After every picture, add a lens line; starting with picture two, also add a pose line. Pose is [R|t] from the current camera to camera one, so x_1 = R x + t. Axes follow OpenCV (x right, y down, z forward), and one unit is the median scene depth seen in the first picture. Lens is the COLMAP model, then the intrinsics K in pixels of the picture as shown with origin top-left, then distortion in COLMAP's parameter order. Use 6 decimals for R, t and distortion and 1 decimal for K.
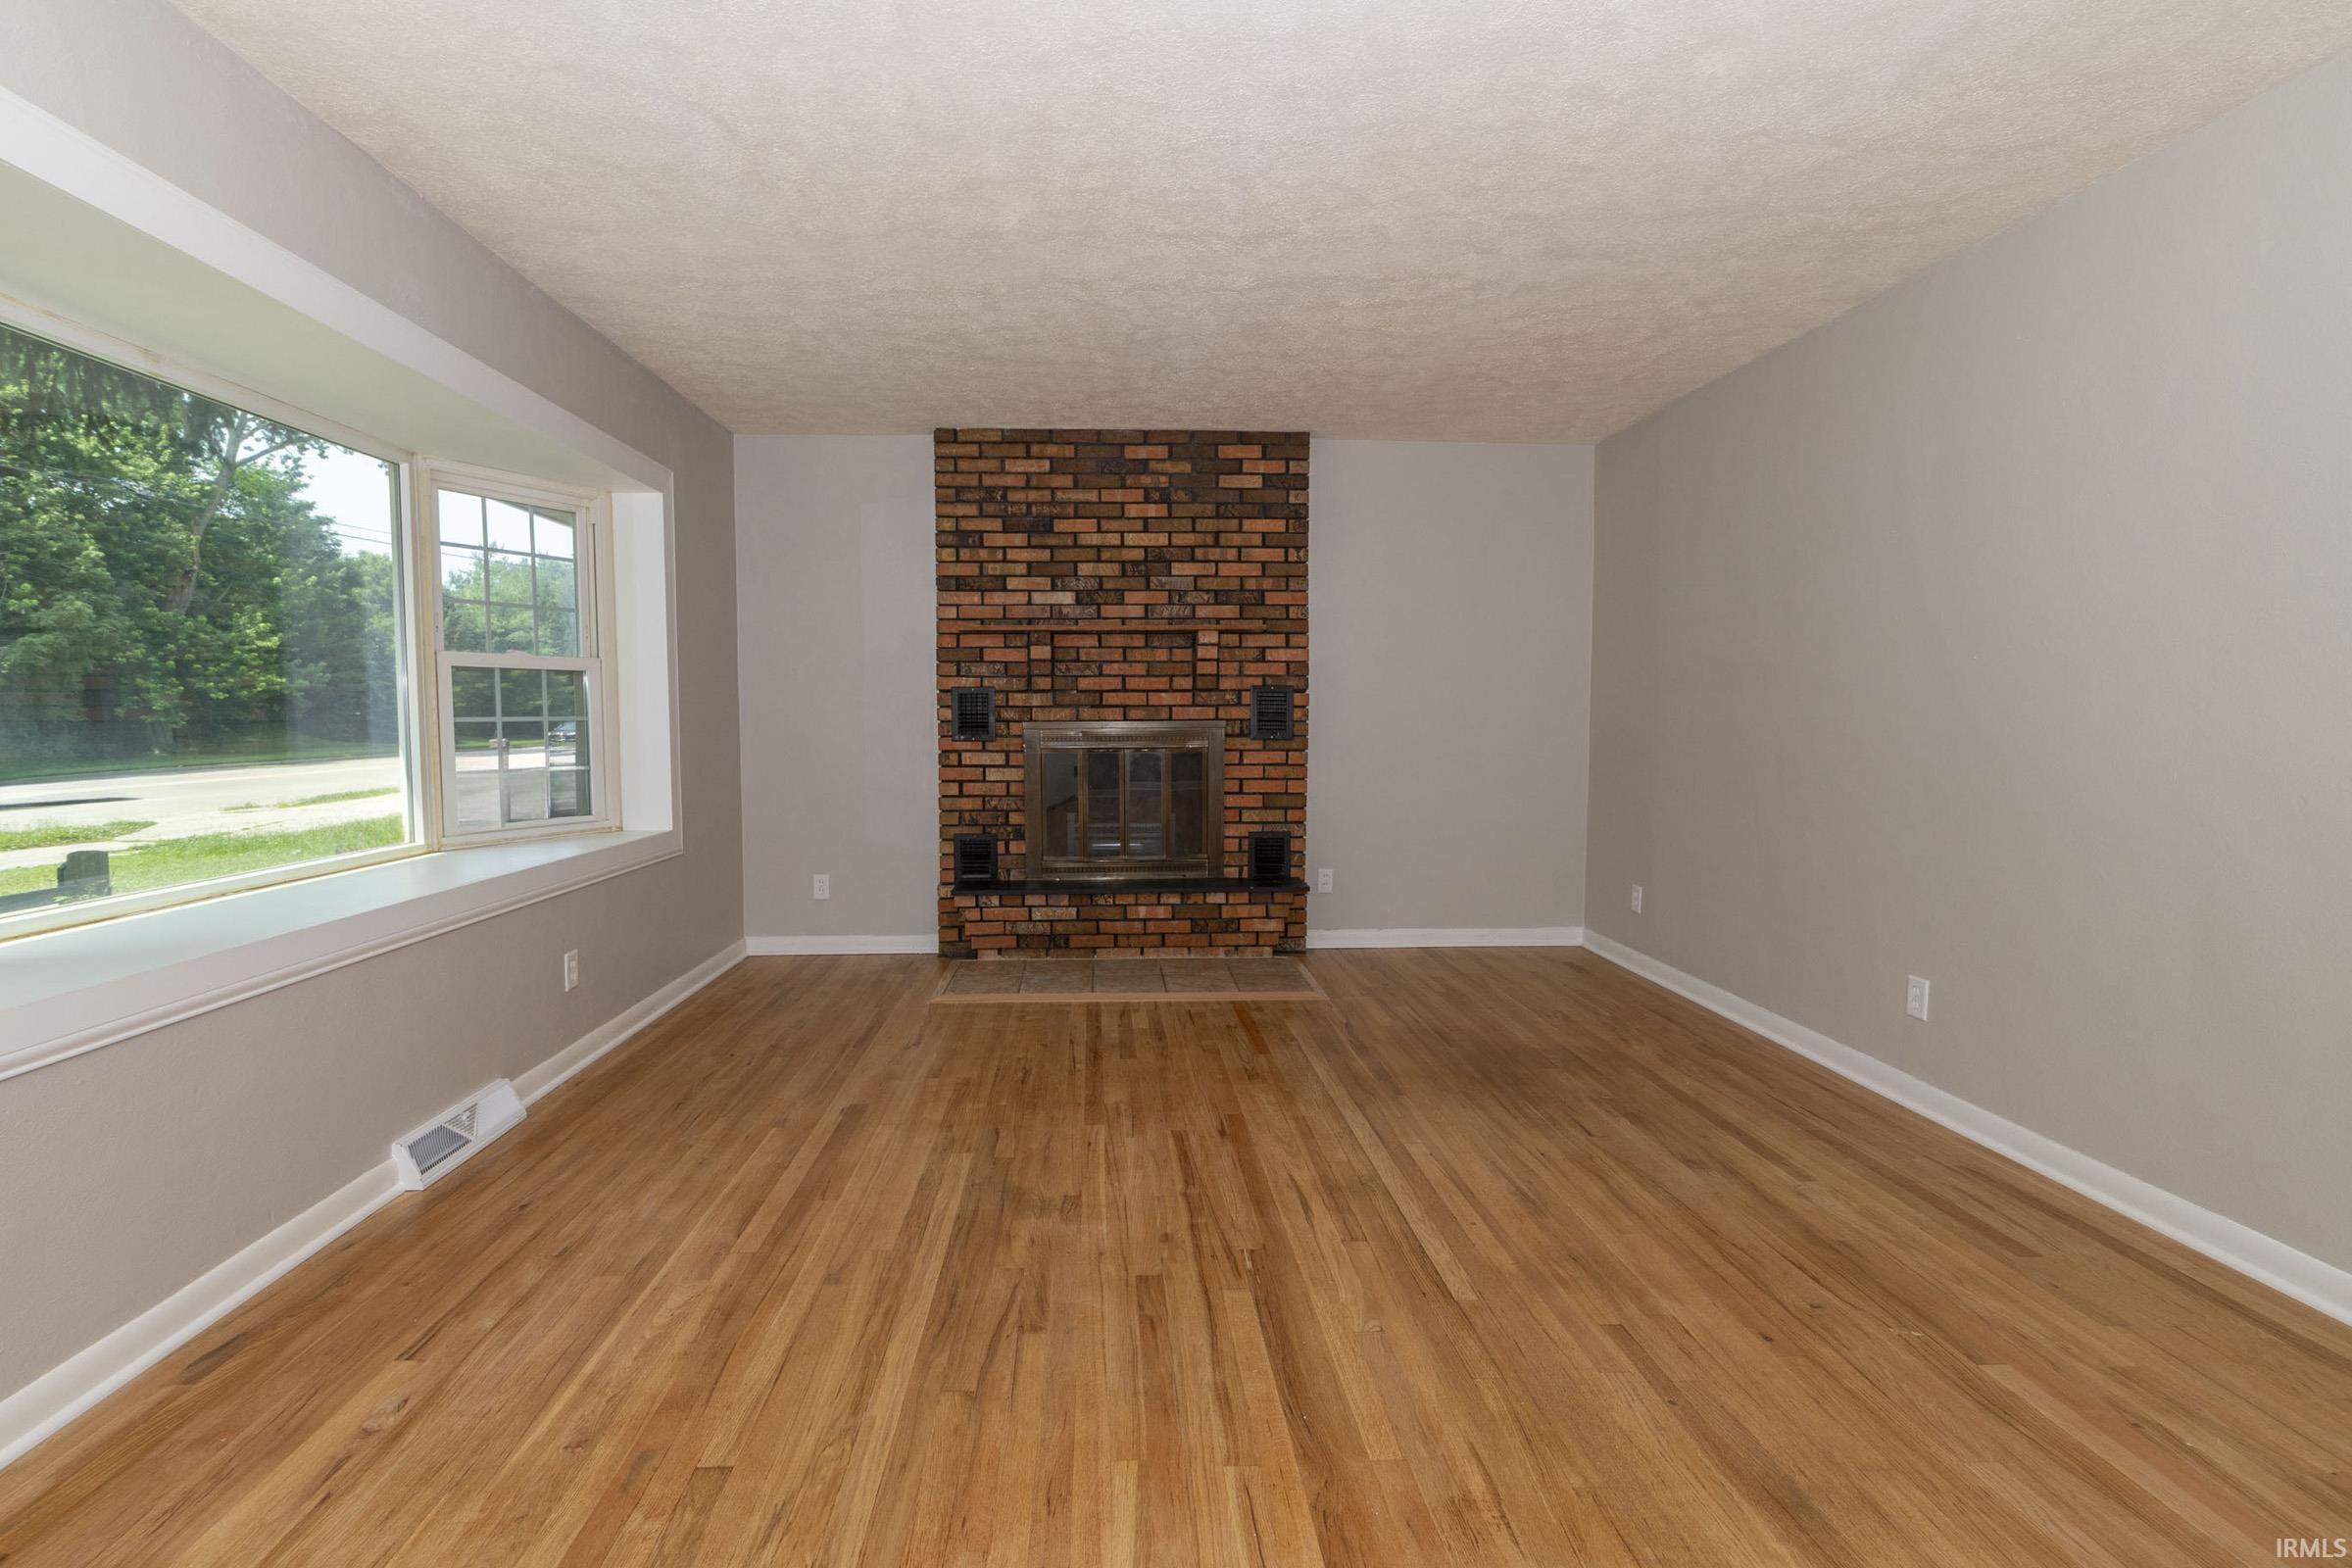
lens RADIAL K [[1053.5, 0, 1143.3], [0, 1053.5, 777.2], [0, 0, 1]] dist [0.016502, -0.015623]
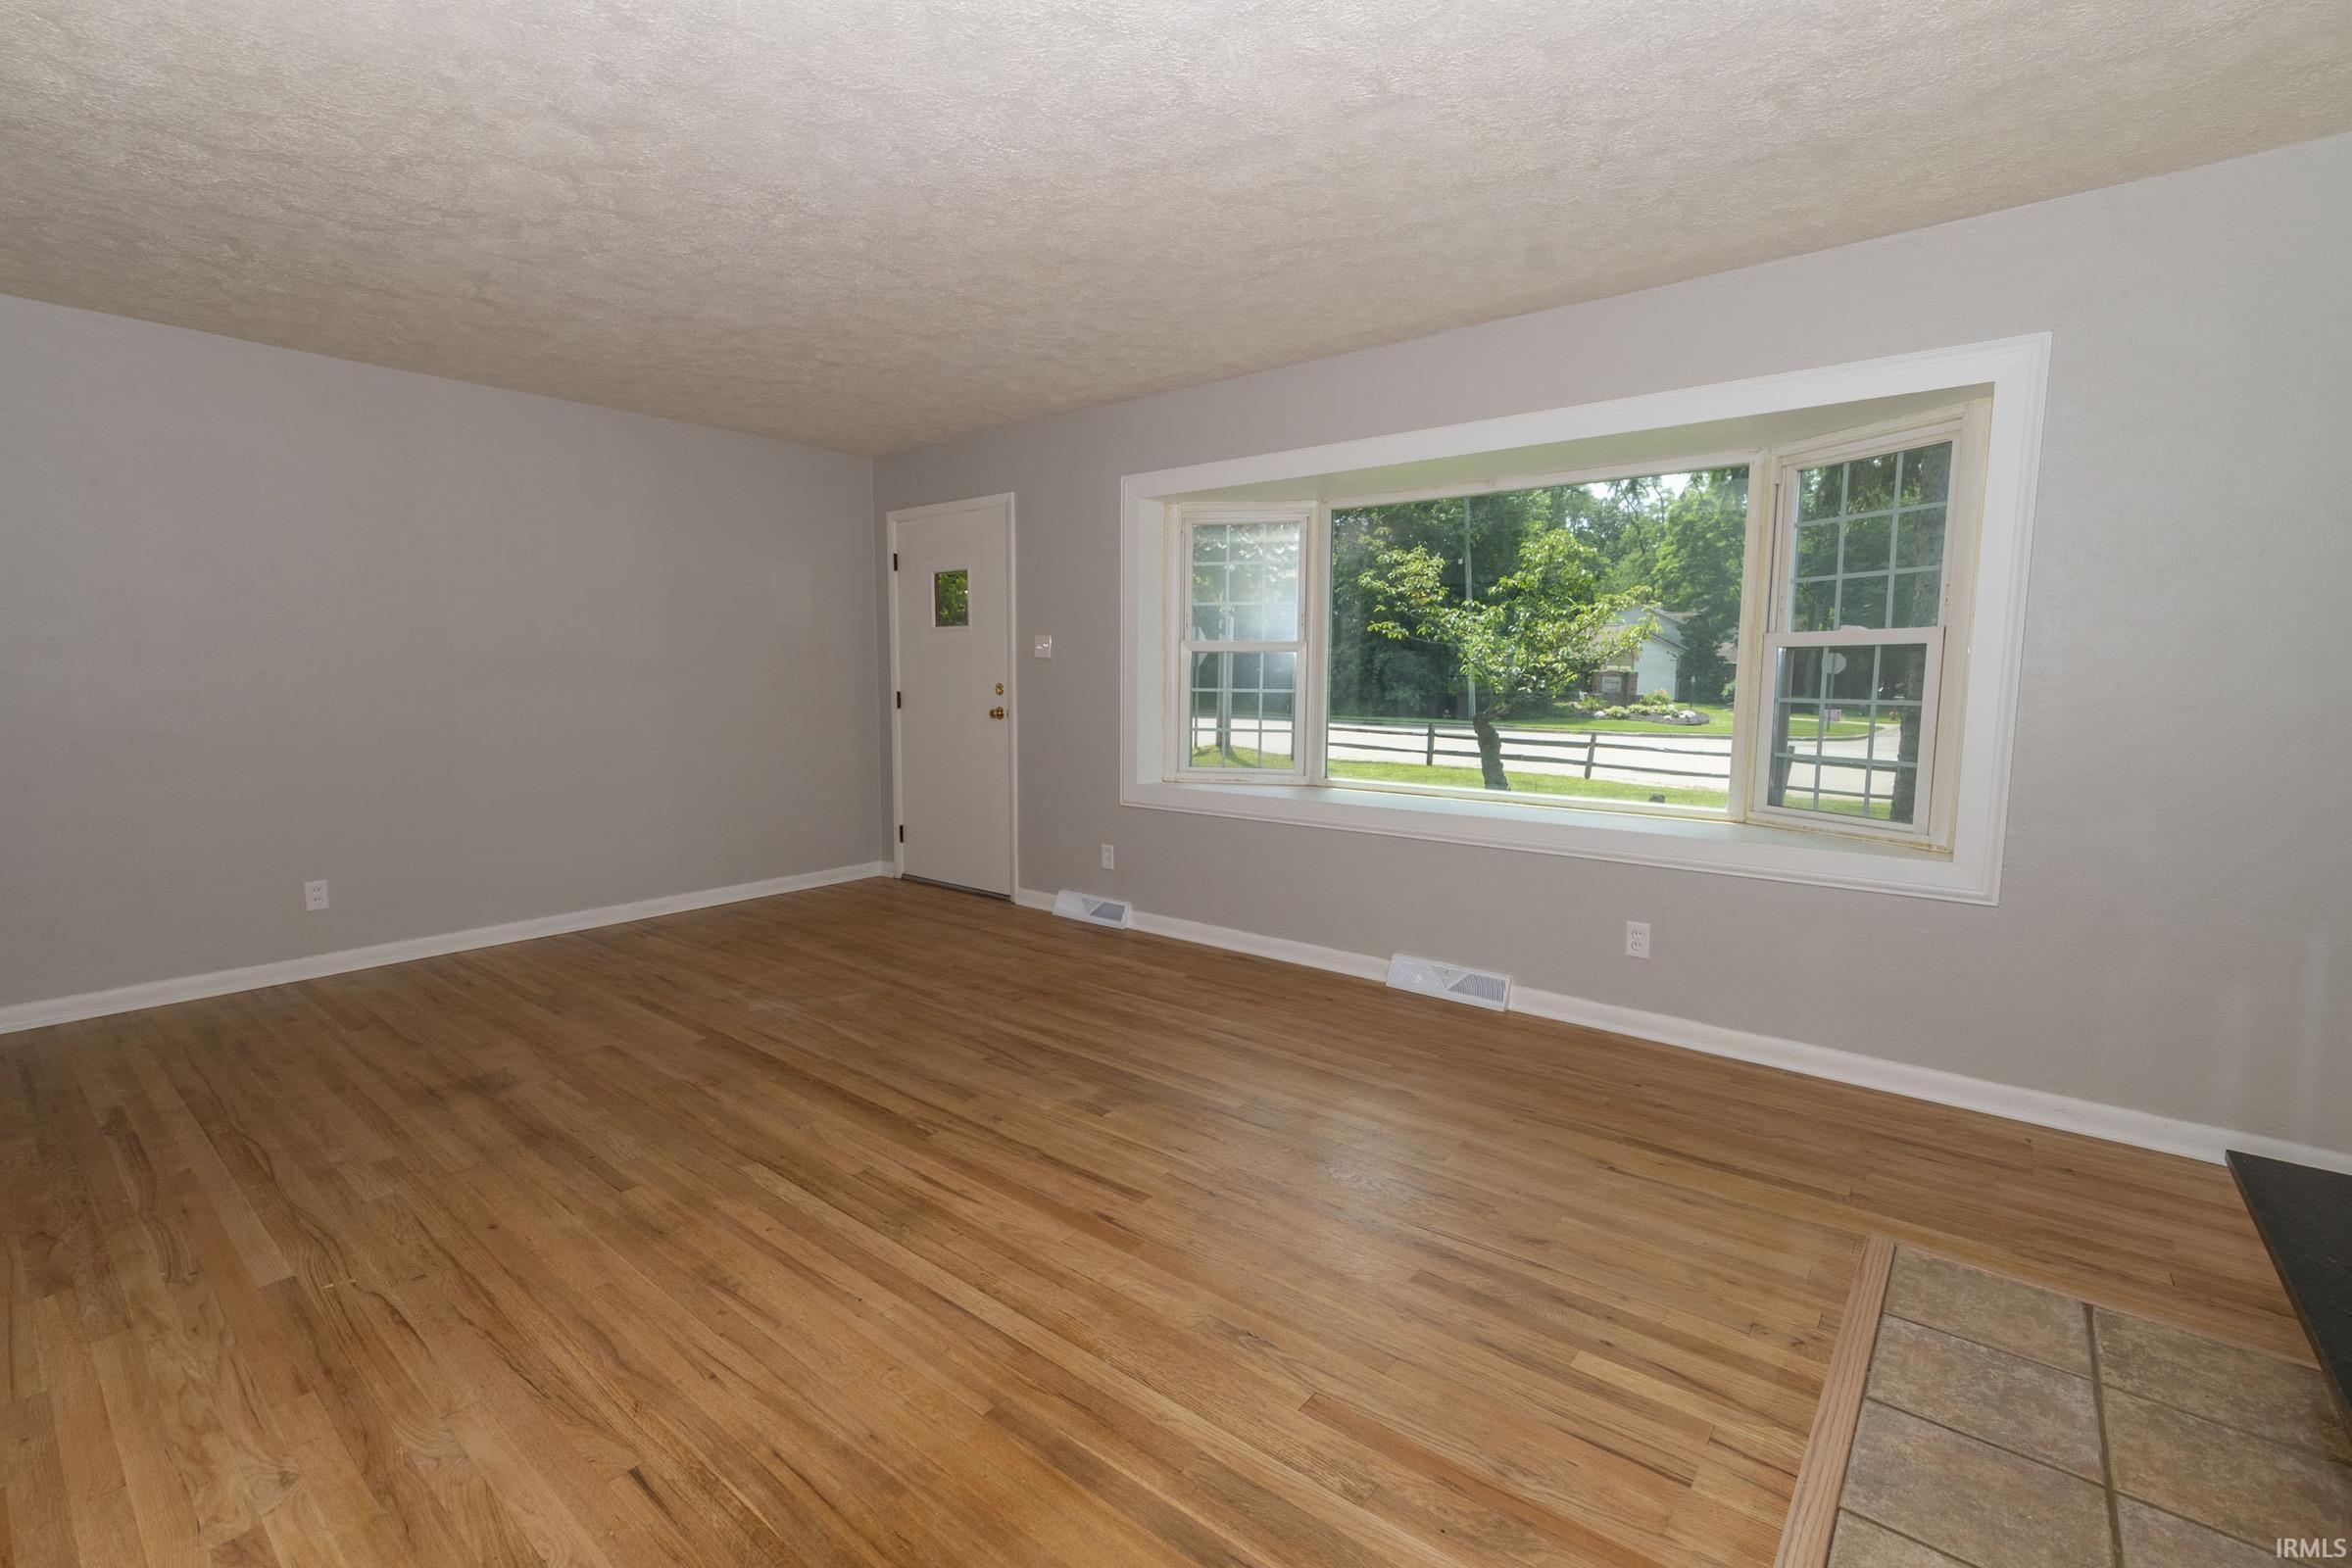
lens RADIAL K [[1020.0, 0, 1146.4], [0, 1020.0, 780.8], [0, 0, 1]] dist [0.007288, -0.000630]
pose [[-0.670159, 0.073177, -0.738601, 0.364440], [-0.049540, 0.988499, 0.142885, -0.066129], [0.740562, 0.132346, -0.658826, 0.892880]]
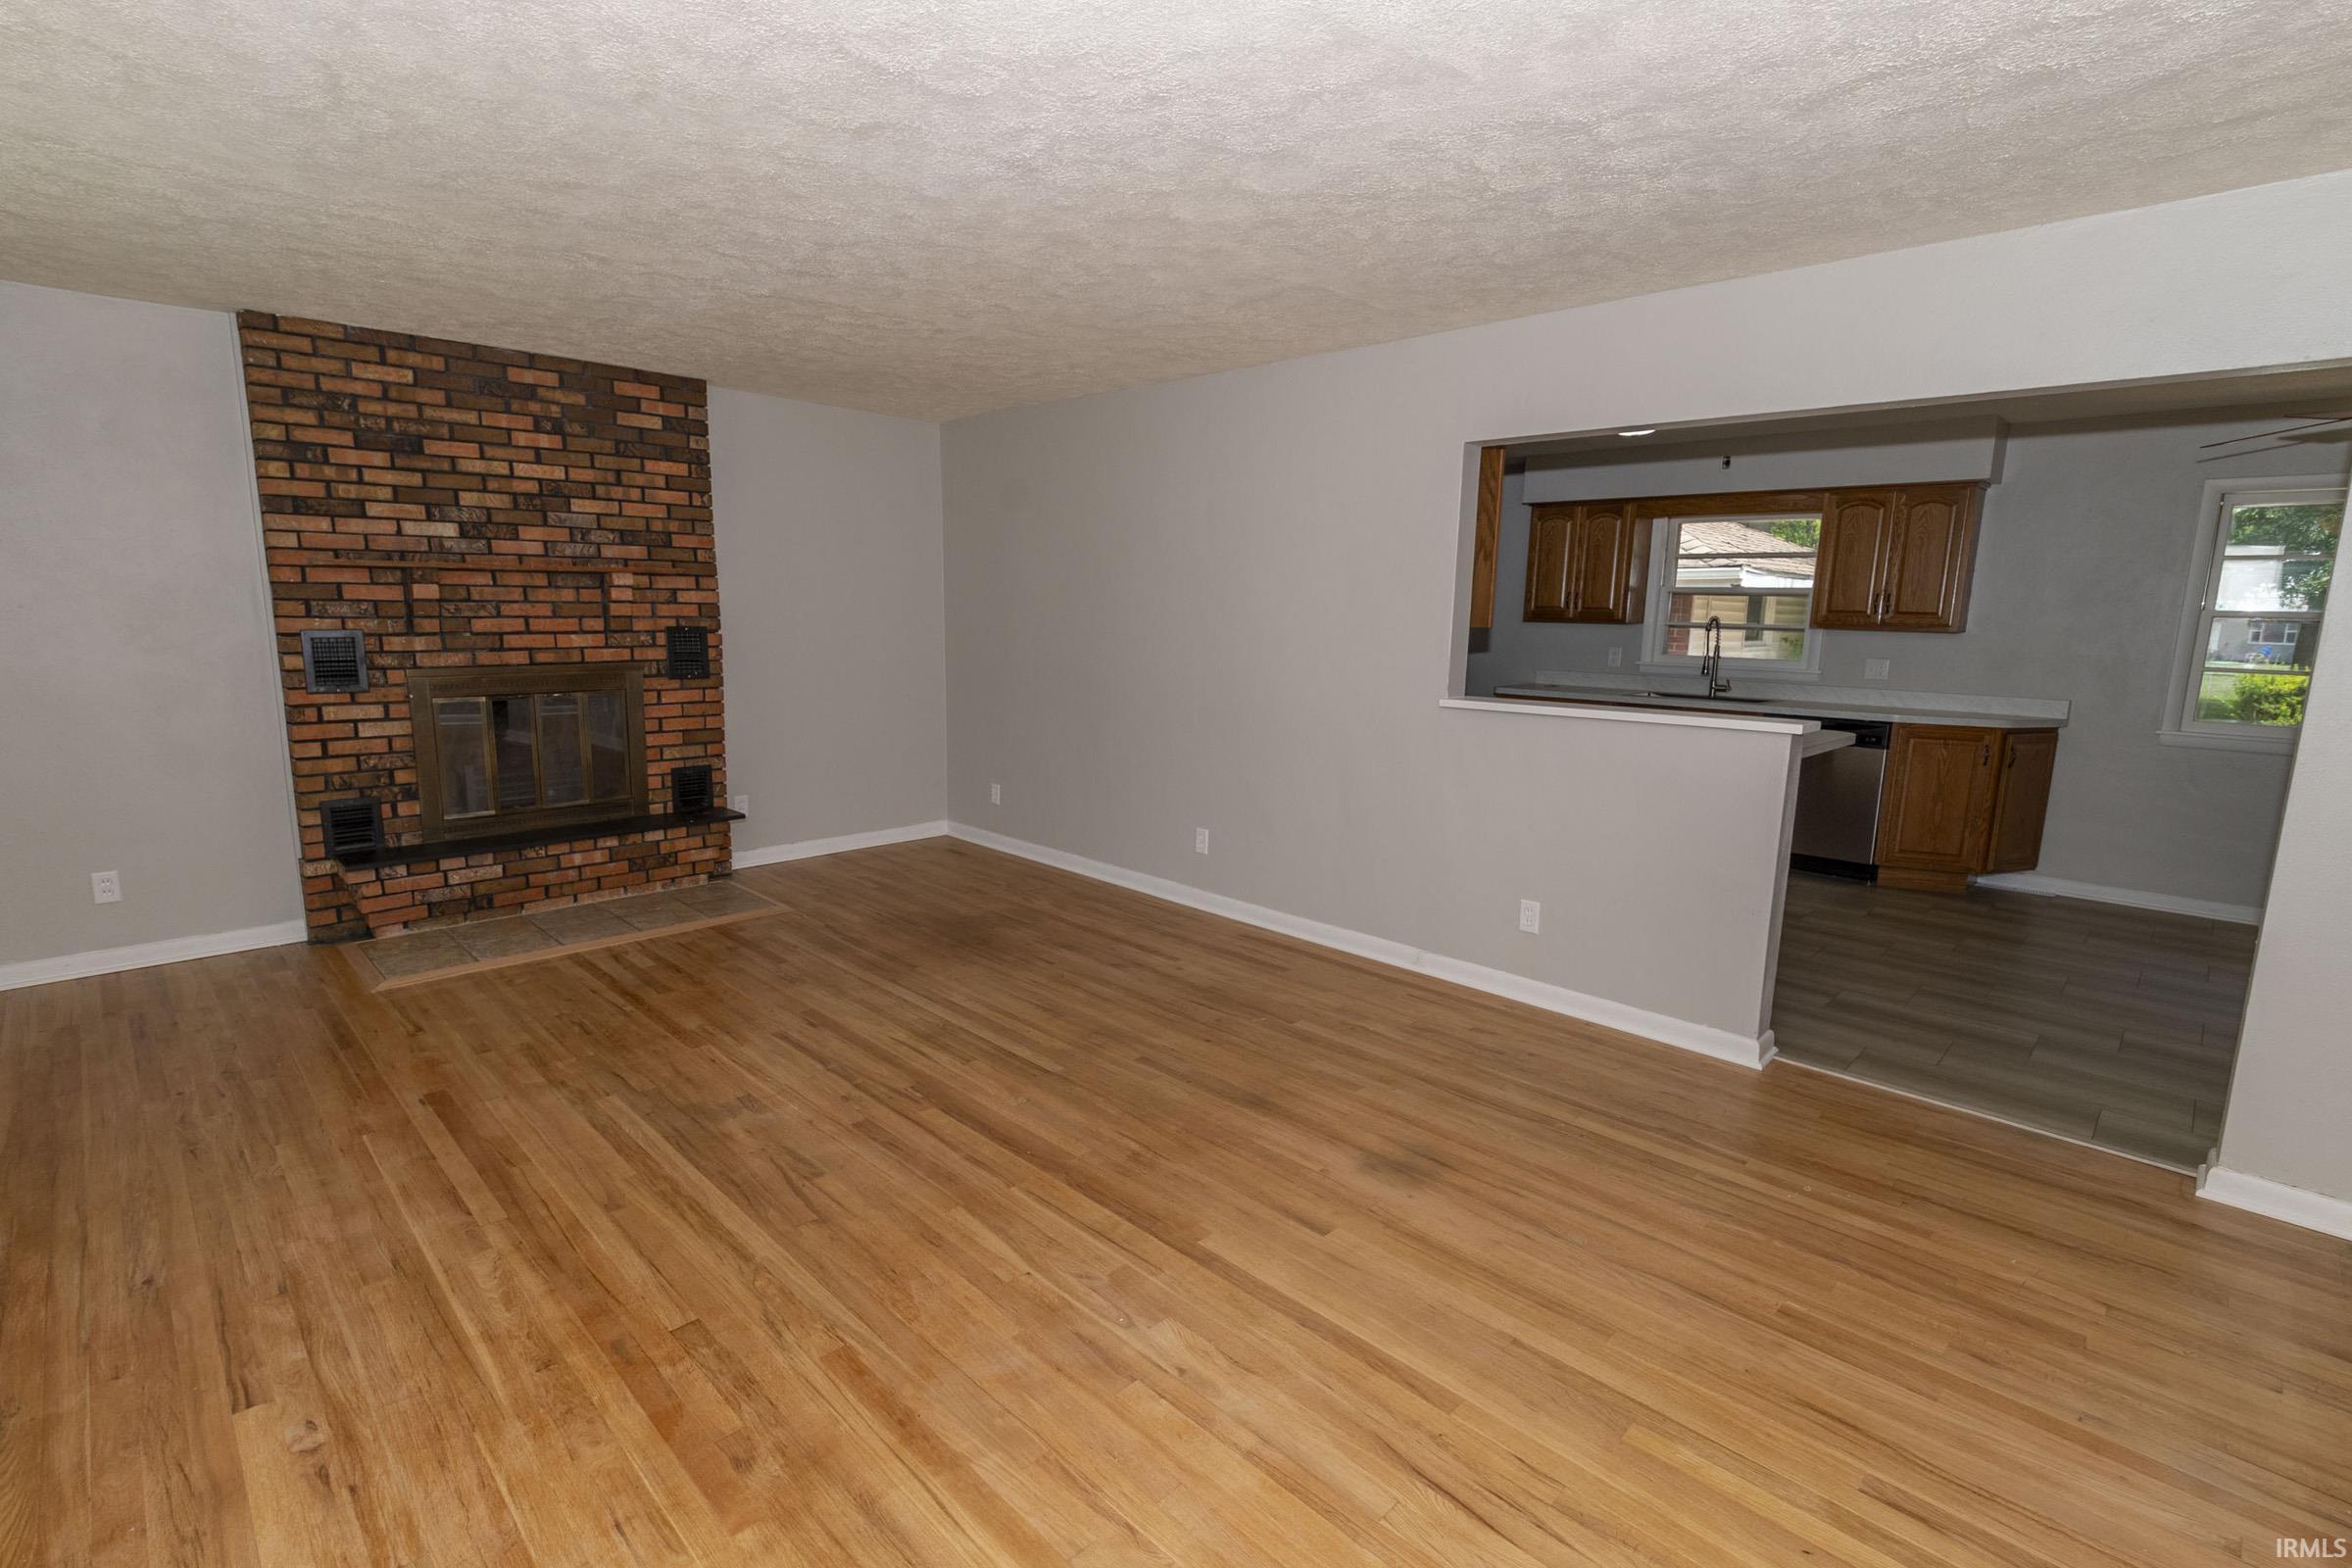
lens RADIAL K [[1078.5, 0, 1140.4], [0, 1078.5, 783.4], [0, 0, 1]] dist [-0.000103, -0.000445]
pose [[0.746815, -0.098246, 0.657734, -0.260925], [0.026589, 0.992648, 0.118082, -0.047704], [-0.664500, -0.070696, 0.743937, -0.100141]]
